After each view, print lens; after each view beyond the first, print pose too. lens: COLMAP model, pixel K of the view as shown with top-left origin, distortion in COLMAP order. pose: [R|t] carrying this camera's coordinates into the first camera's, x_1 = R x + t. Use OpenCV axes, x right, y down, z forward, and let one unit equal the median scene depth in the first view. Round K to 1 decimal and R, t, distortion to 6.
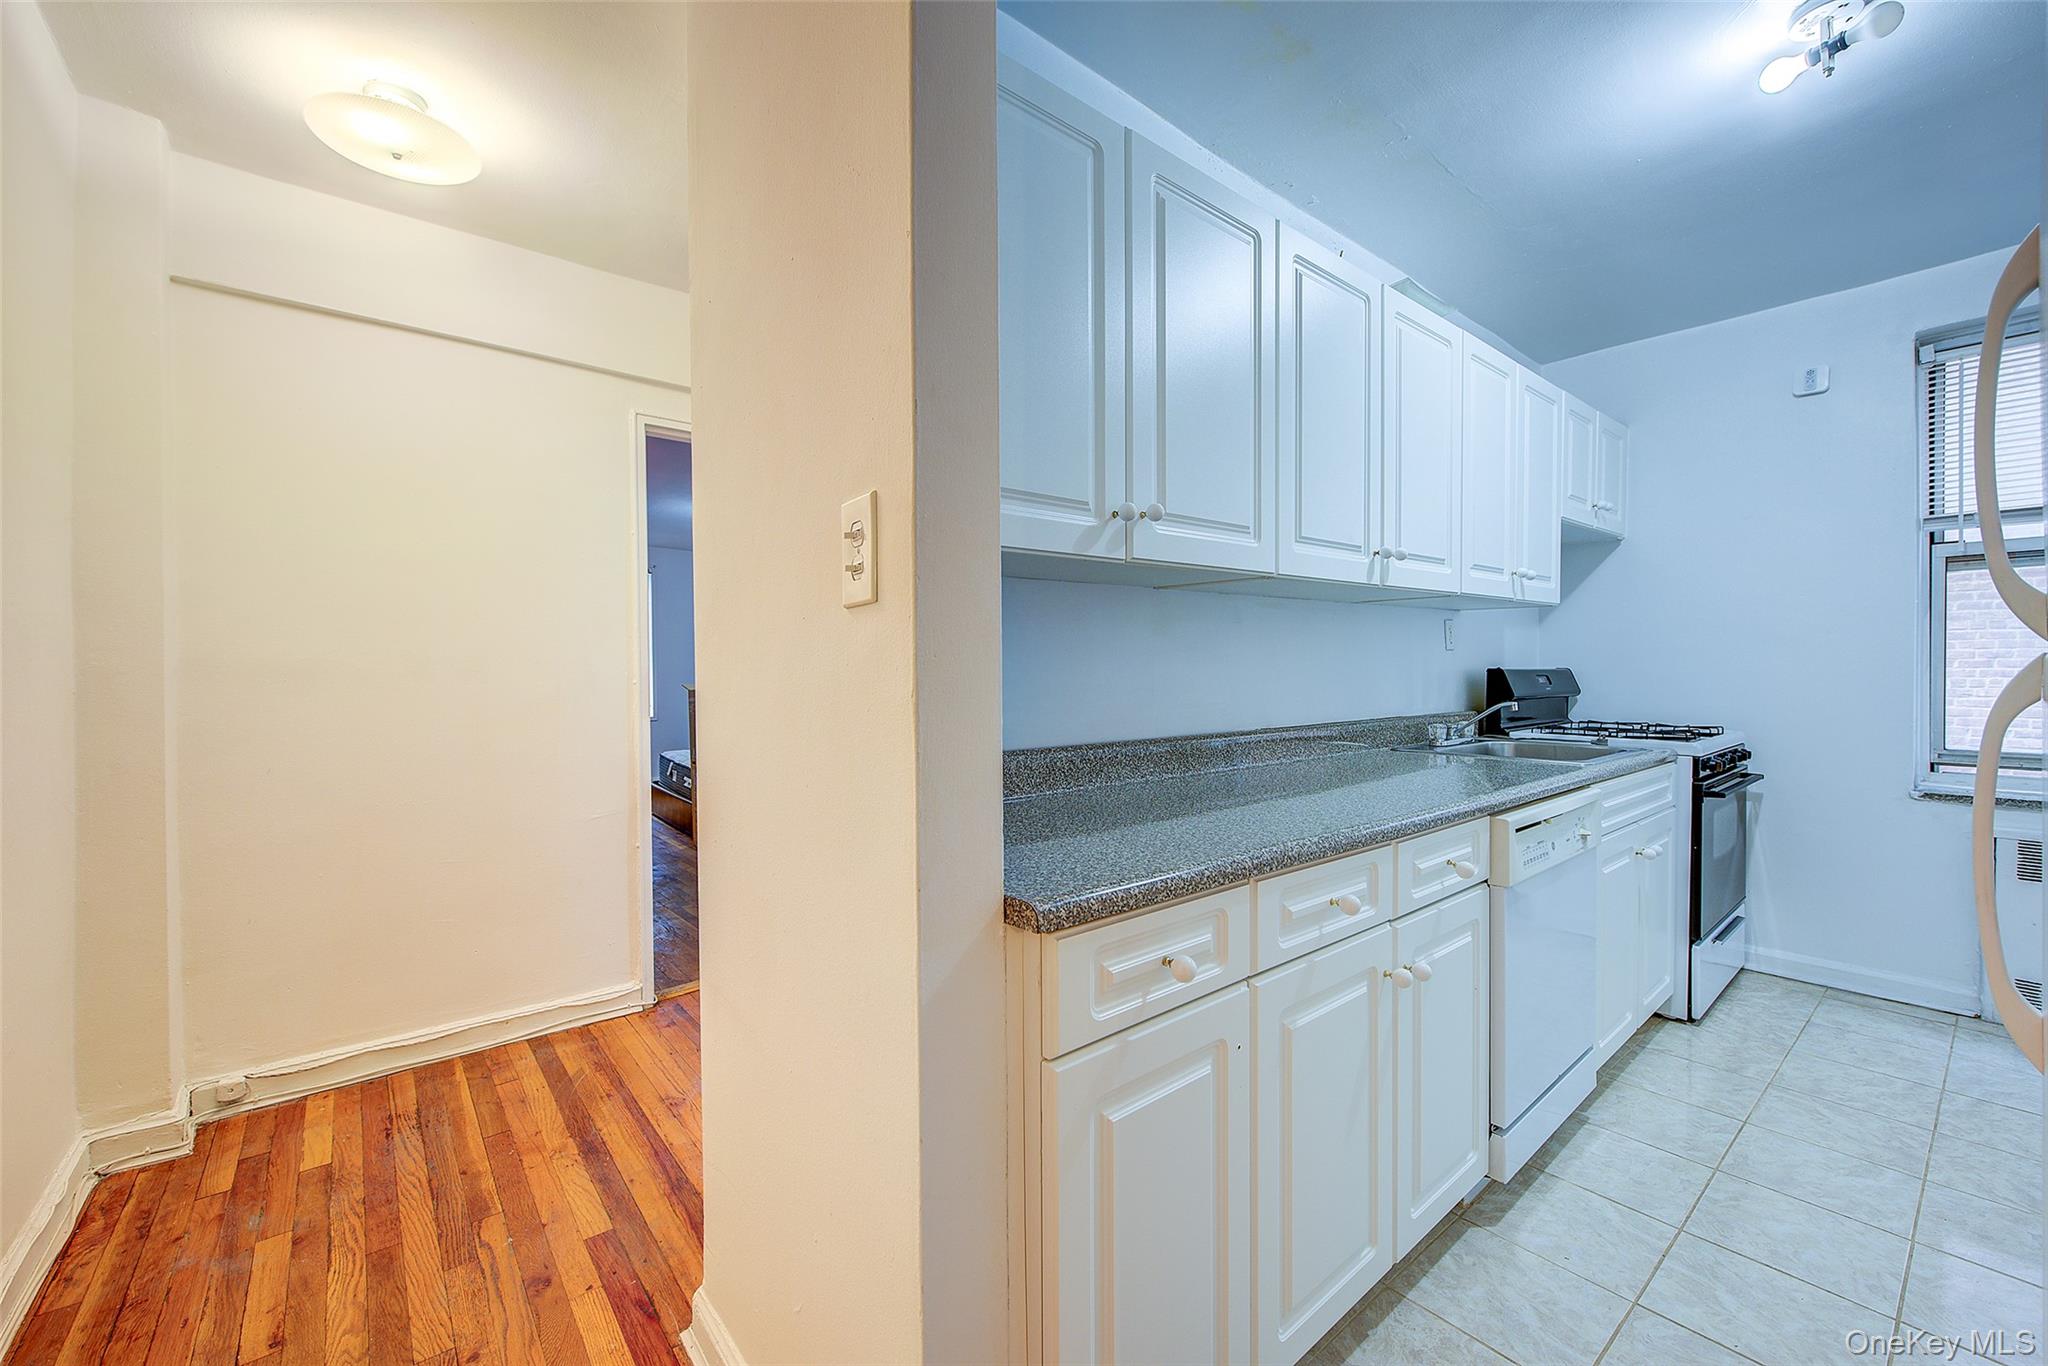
lens RADIAL K [[856.7, 0, 969.2], [0, 856.7, 690.9], [0, 0, 1]] dist [-0.001875, -0.000813]
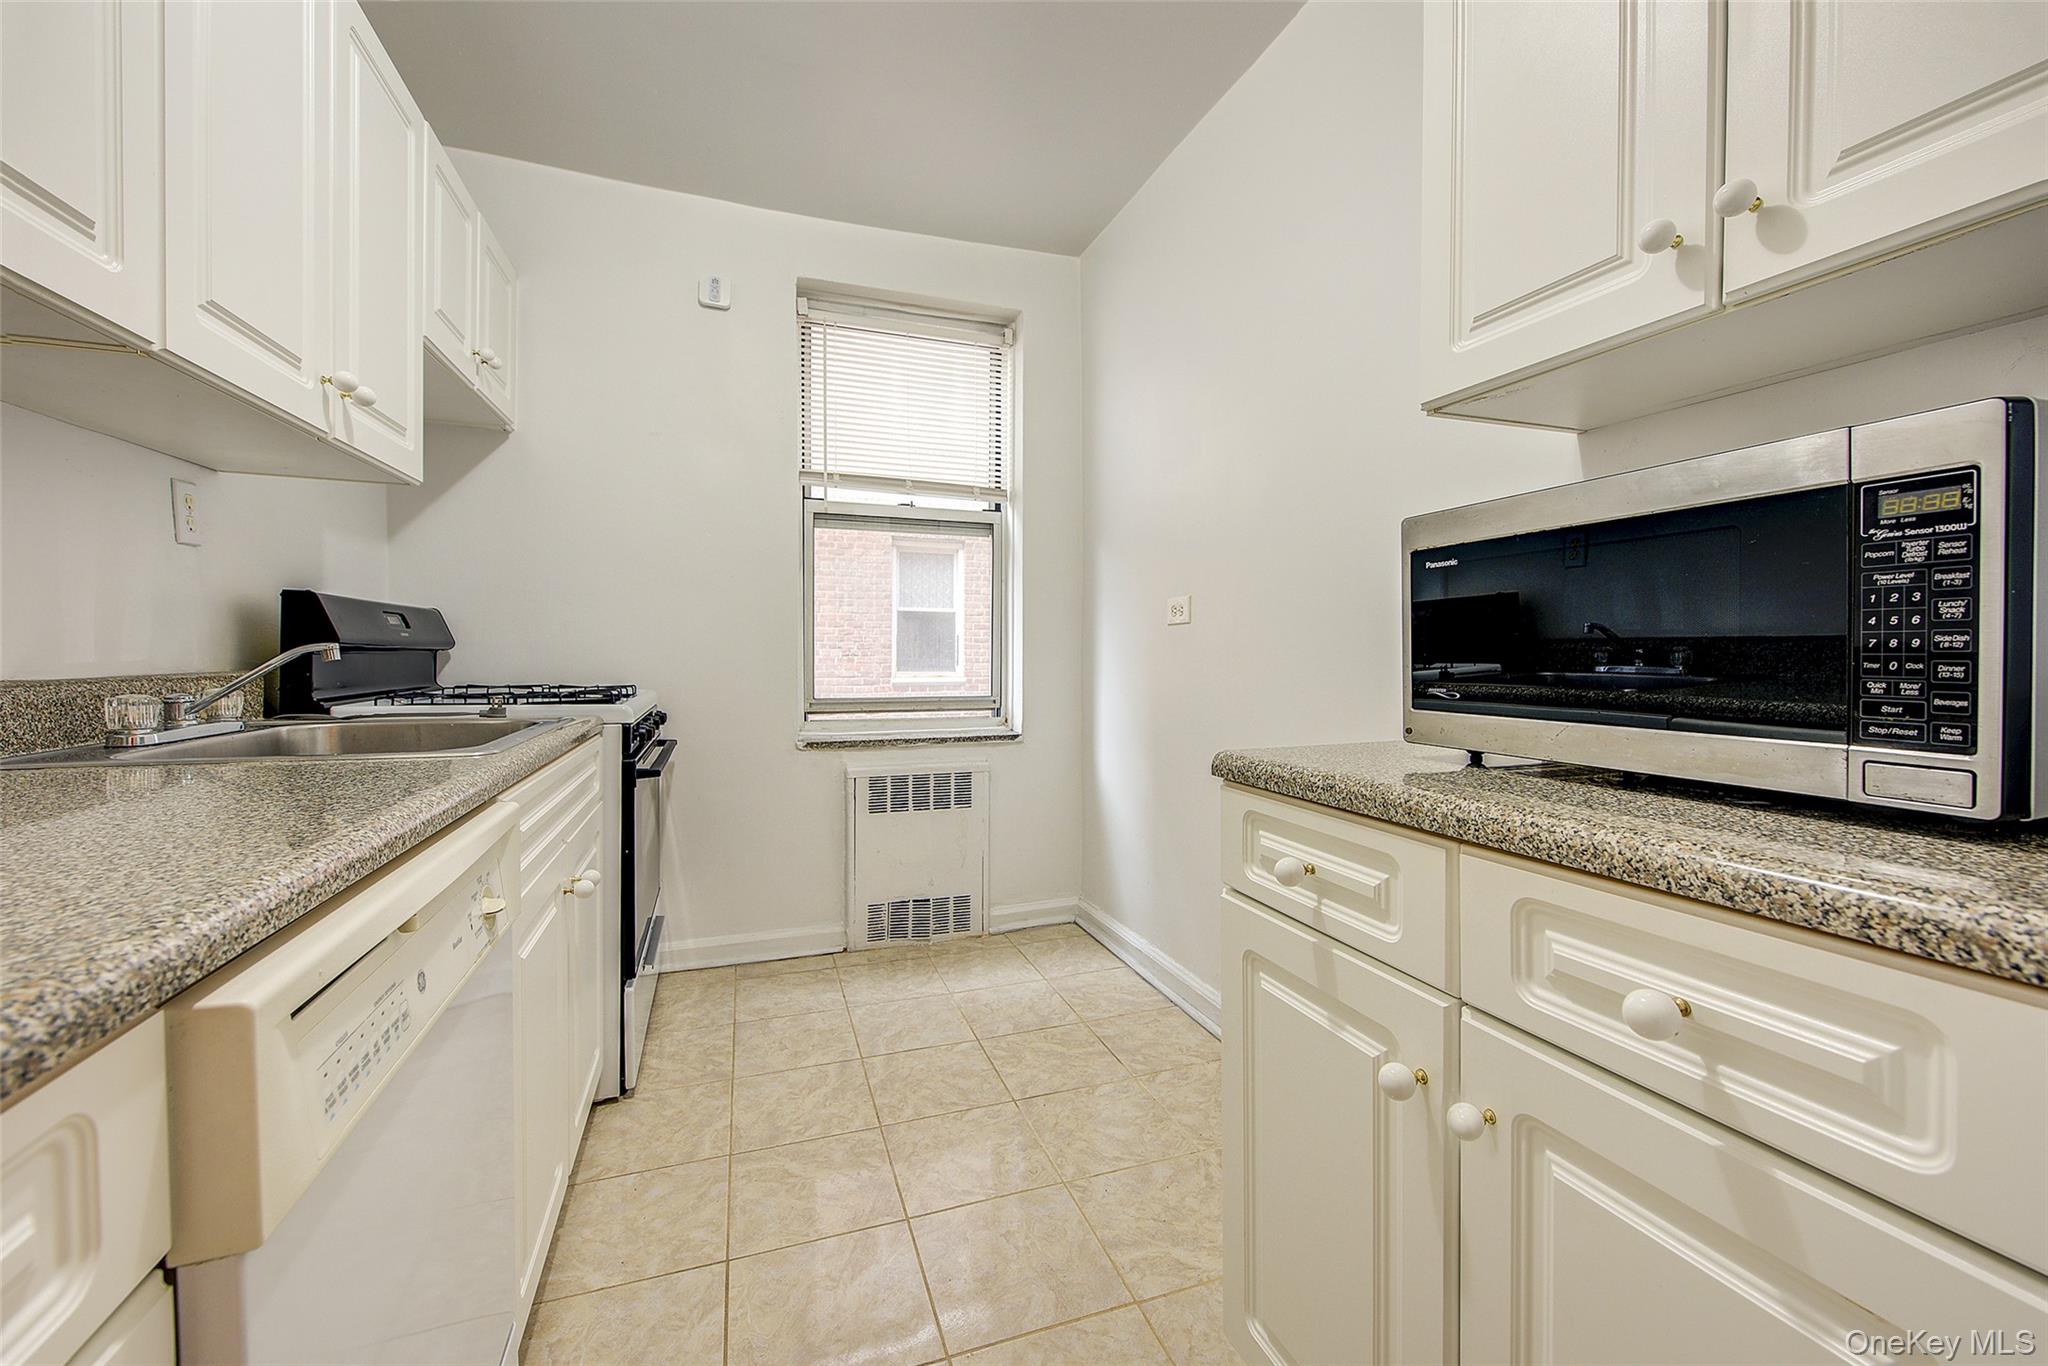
lens RADIAL K [[816.7, 0, 1065.0], [0, 816.7, 658.2], [0, 0, 1]] dist [-0.003227, -0.000609]
pose [[0.291745, -0.001209, 0.956495, 0.298946], [0.018986, 0.999810, -0.004527, 0.031357], [-0.956308, 0.019481, 0.291712, 0.440165]]
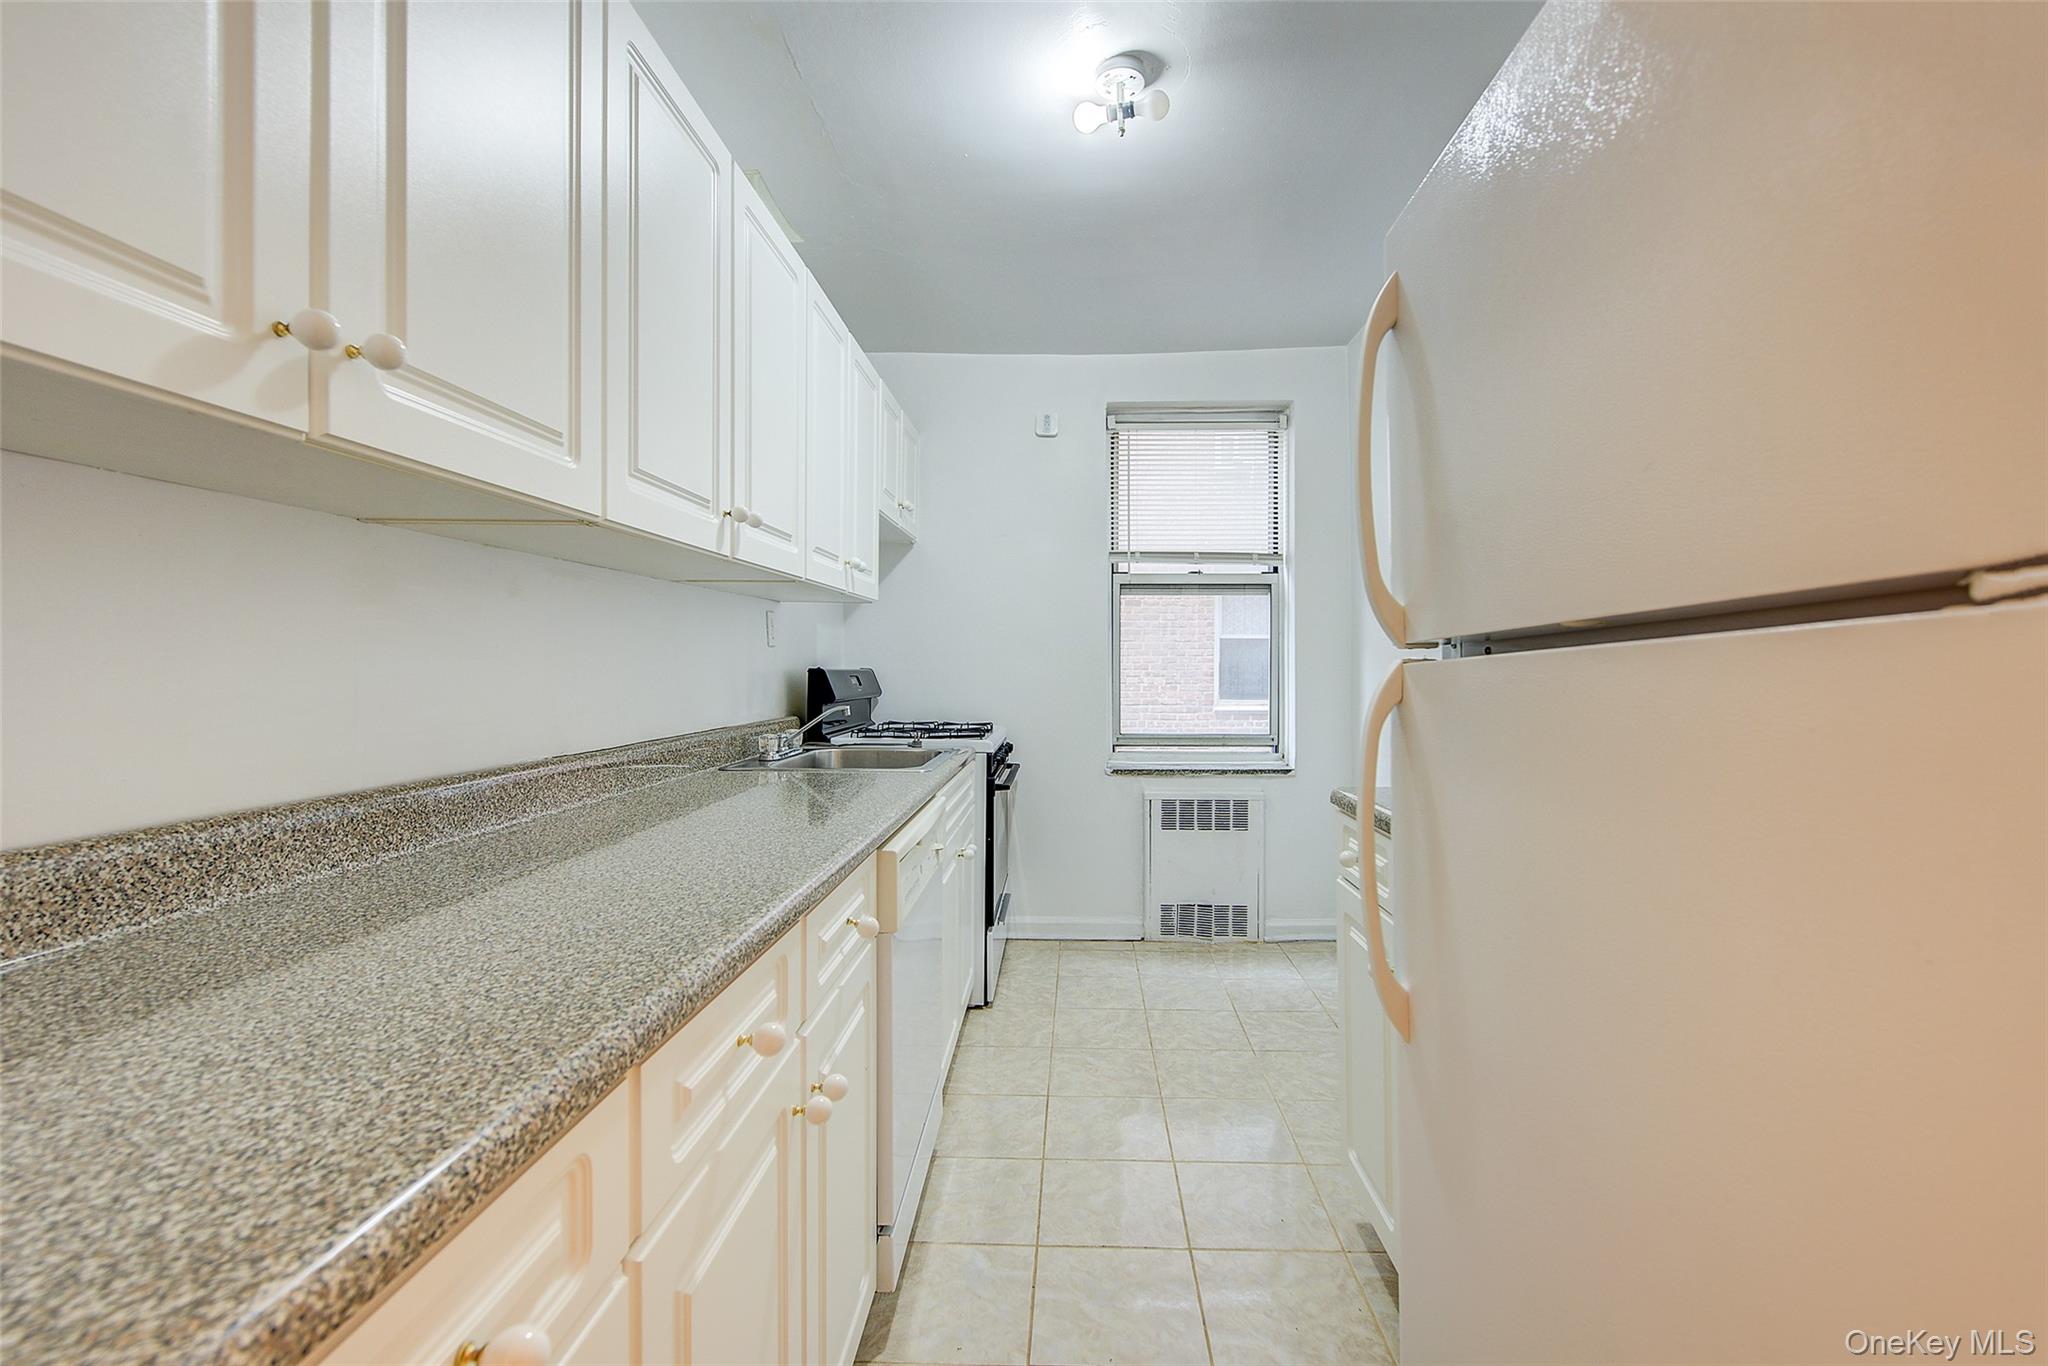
lens RADIAL K [[924.4, 0, 1100.0], [0, 924.4, 673.1], [0, 0, 1]] dist [0.000998, -0.001437]
pose [[0.605811, 0.002842, 0.795603, 0.023122], [0.012541, 0.999835, -0.013120, -0.005196], [-0.795510, 0.017926, 0.605676, 0.192752]]
